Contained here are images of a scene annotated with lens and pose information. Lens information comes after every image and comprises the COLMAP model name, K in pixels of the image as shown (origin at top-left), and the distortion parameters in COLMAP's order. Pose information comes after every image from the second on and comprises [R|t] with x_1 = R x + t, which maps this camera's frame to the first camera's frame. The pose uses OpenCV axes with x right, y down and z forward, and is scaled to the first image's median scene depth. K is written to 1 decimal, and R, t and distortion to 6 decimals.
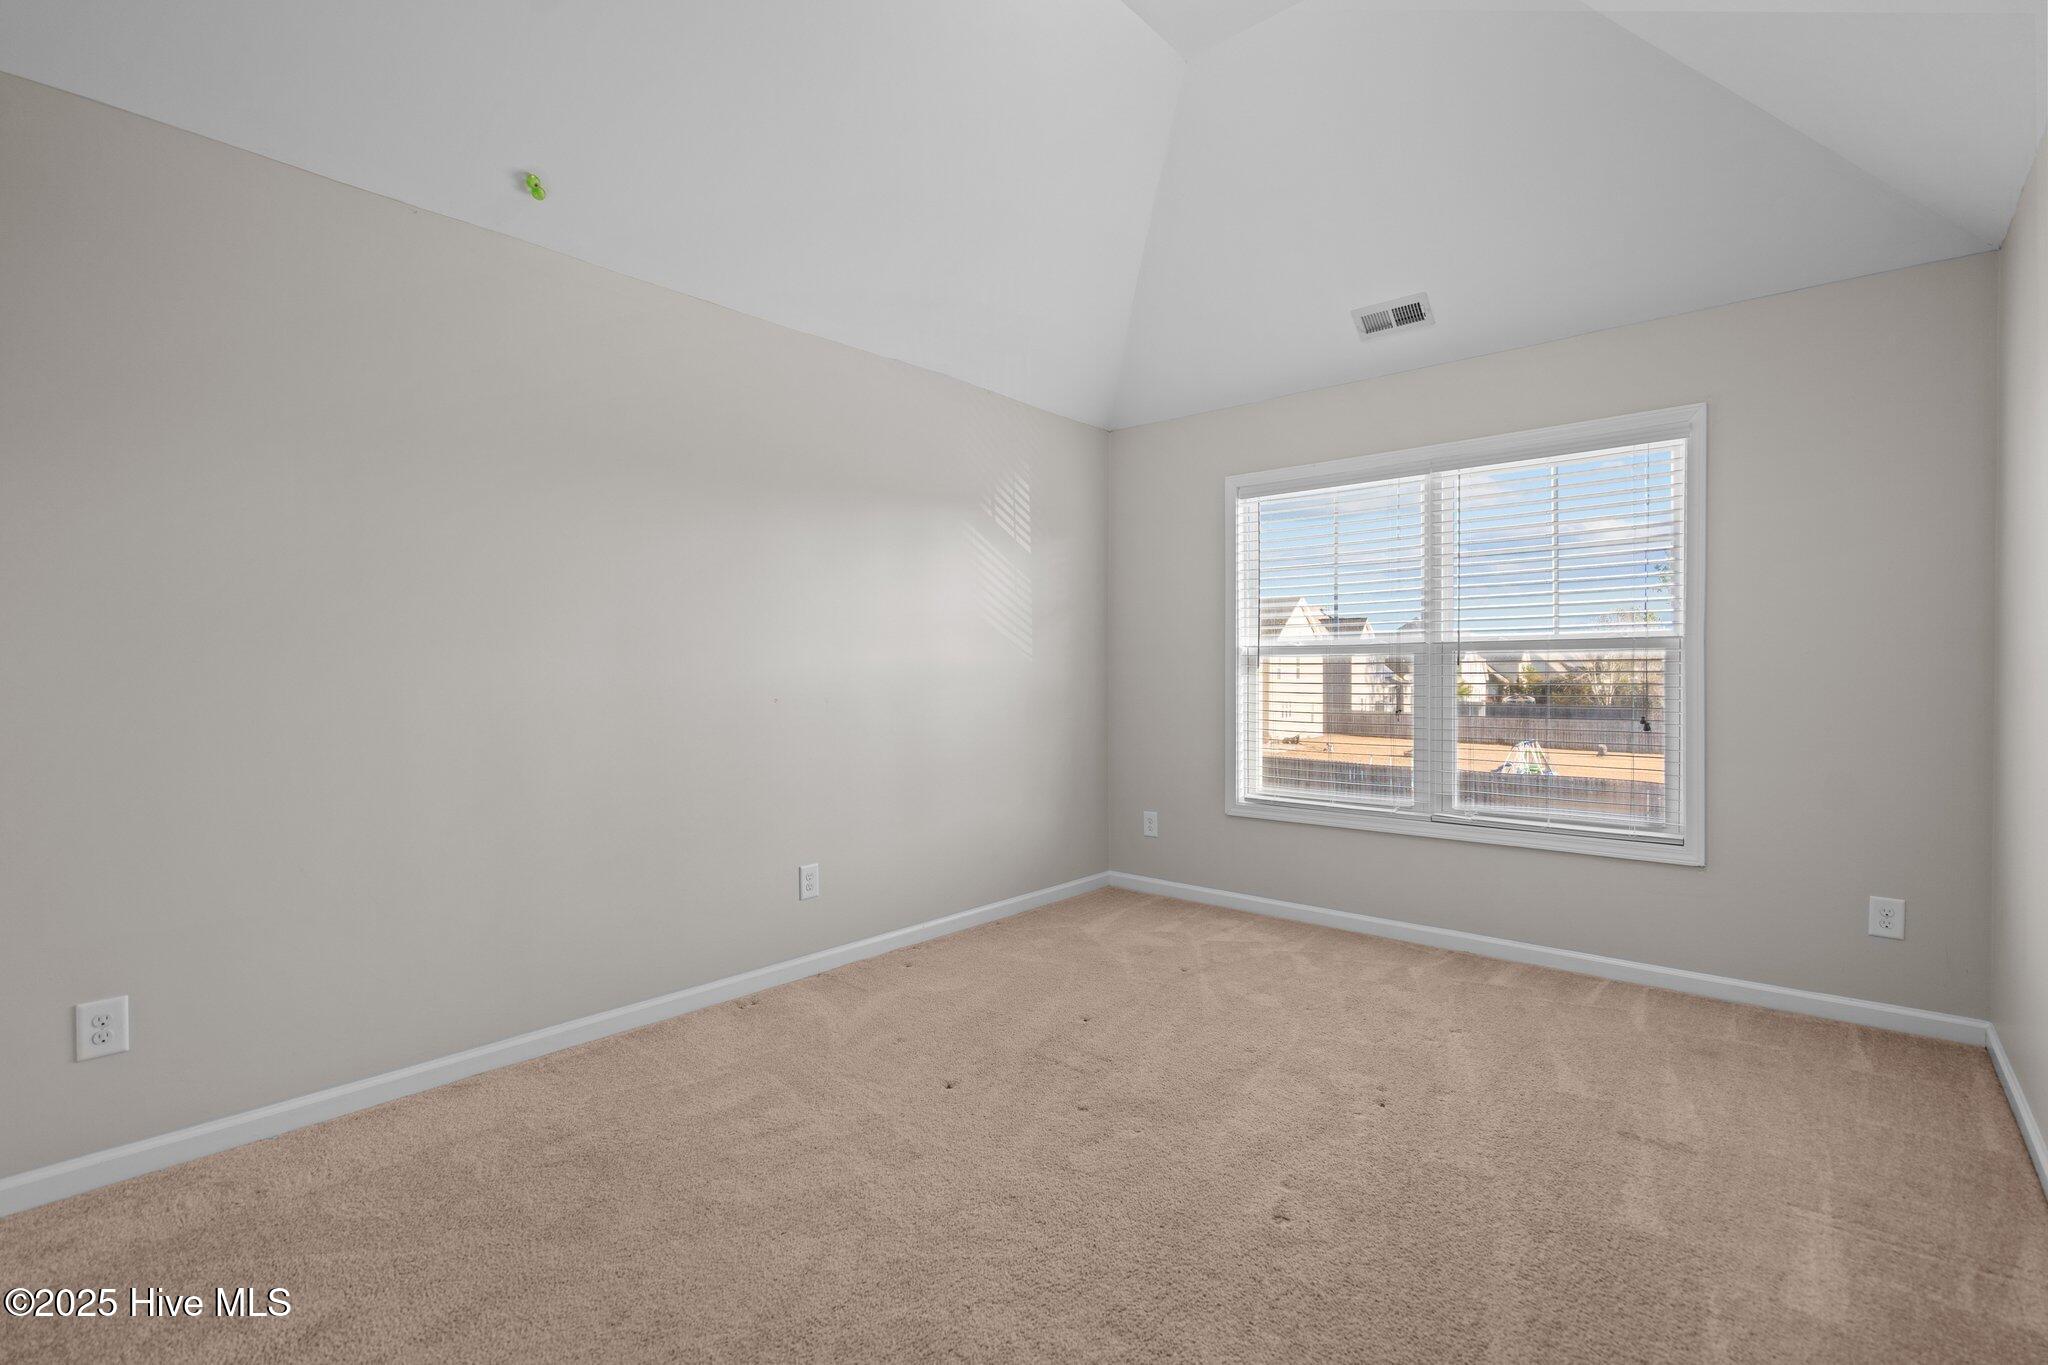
lens RADIAL K [[925.9, 0, 1036.6], [0, 925.9, 668.0], [0, 0, 1]] dist [-0.005258, 0.002455]
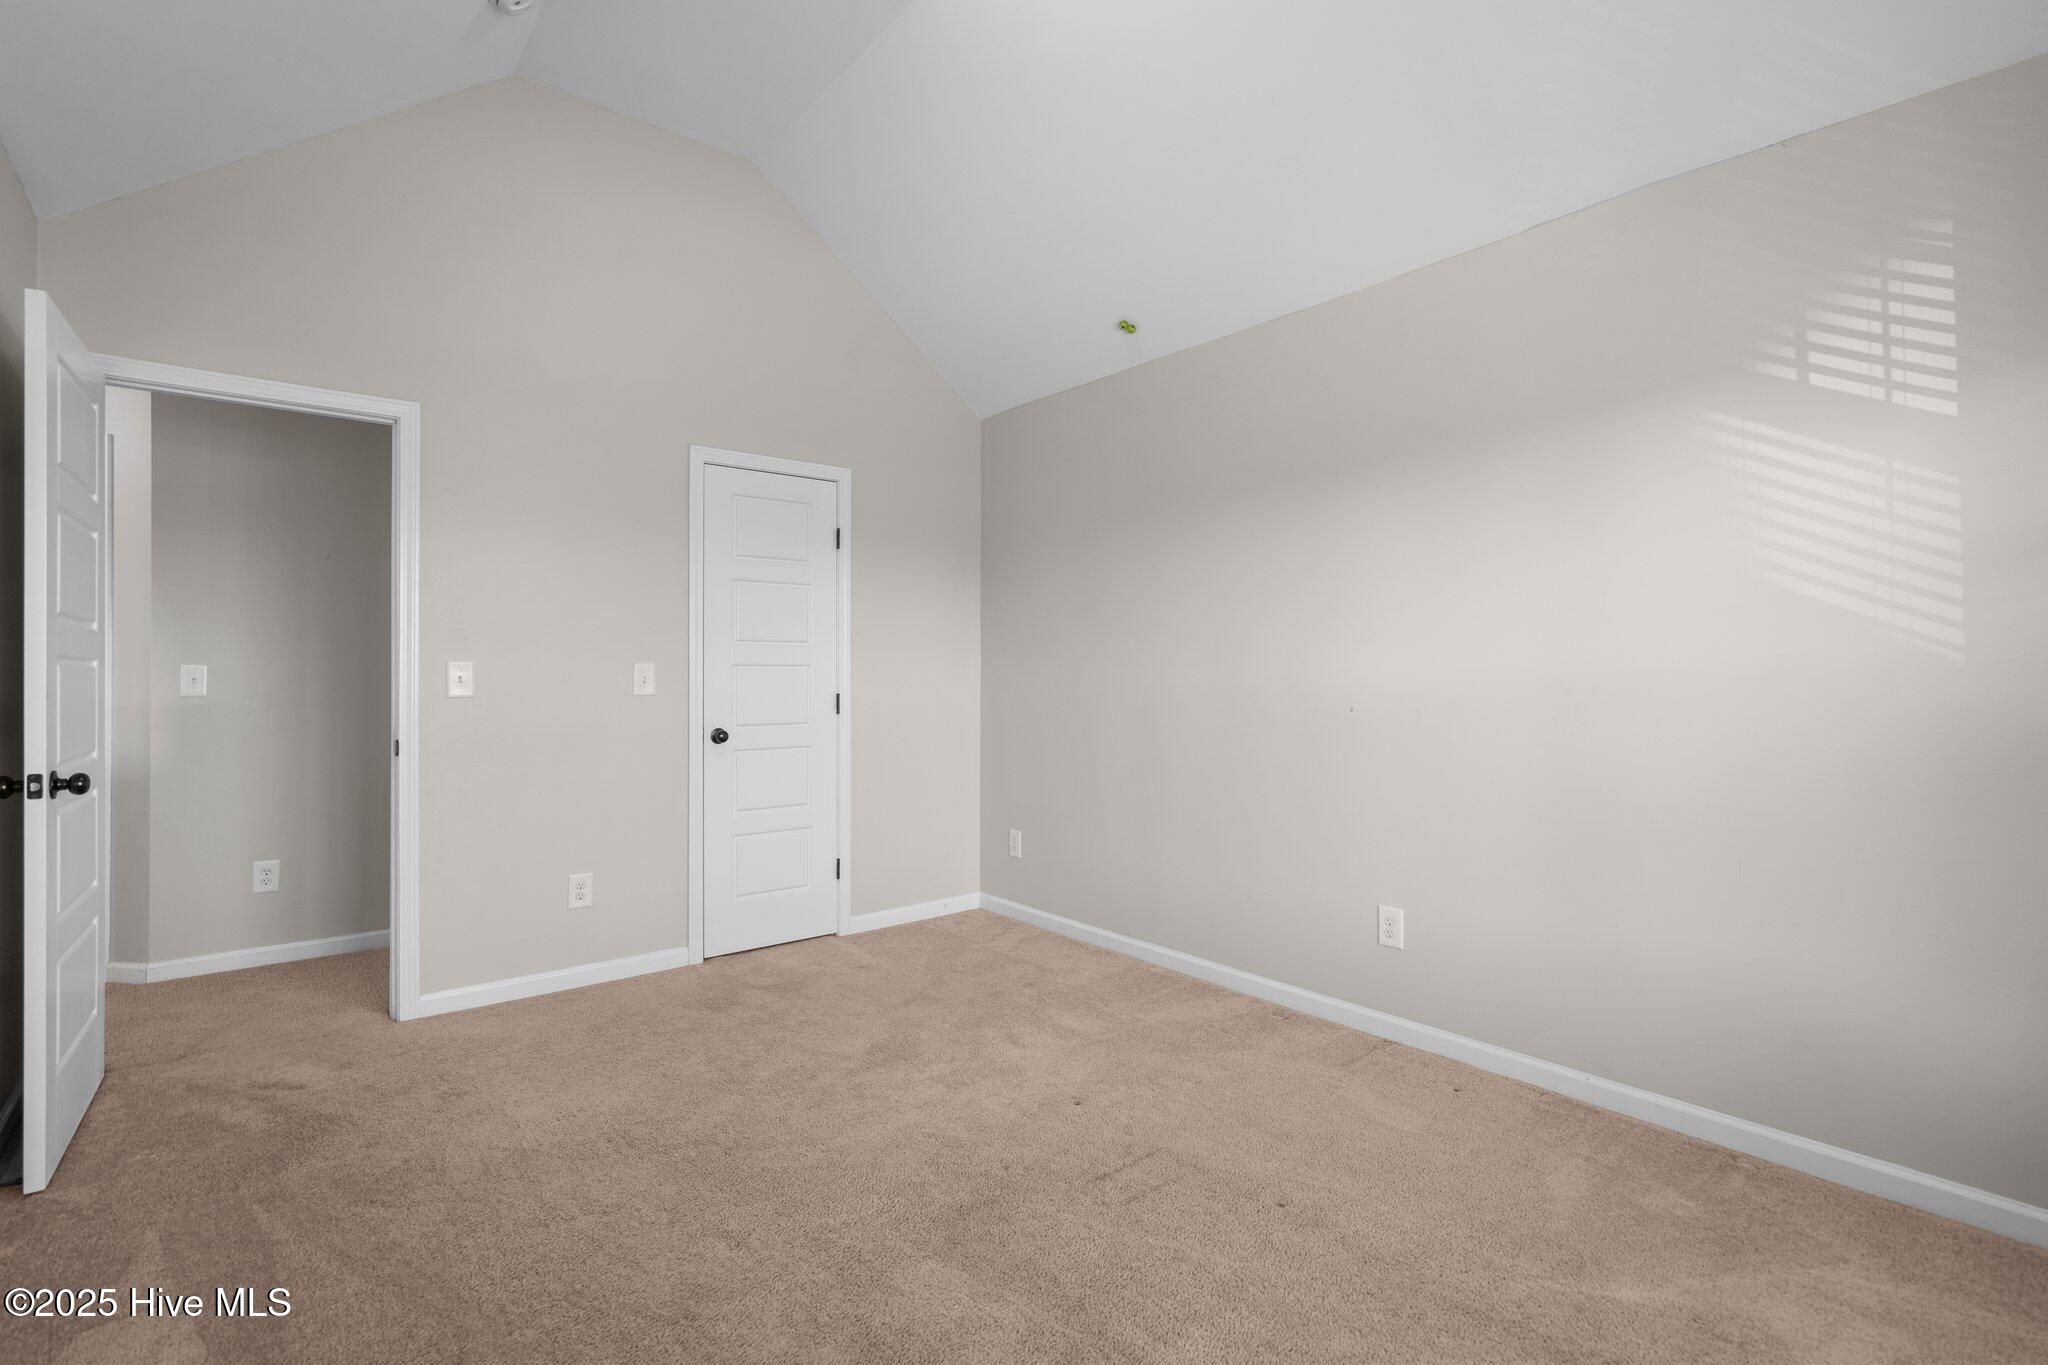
lens RADIAL K [[925.9, 0, 1038.5], [0, 925.9, 681.4], [0, 0, 1]] dist [-0.005258, 0.002455]
pose [[-0.149504, -0.003191, -0.988756, 0.539707], [-0.013528, 0.999908, -0.001182, 0.010449], [0.988669, 0.013199, -0.149533, 0.687678]]
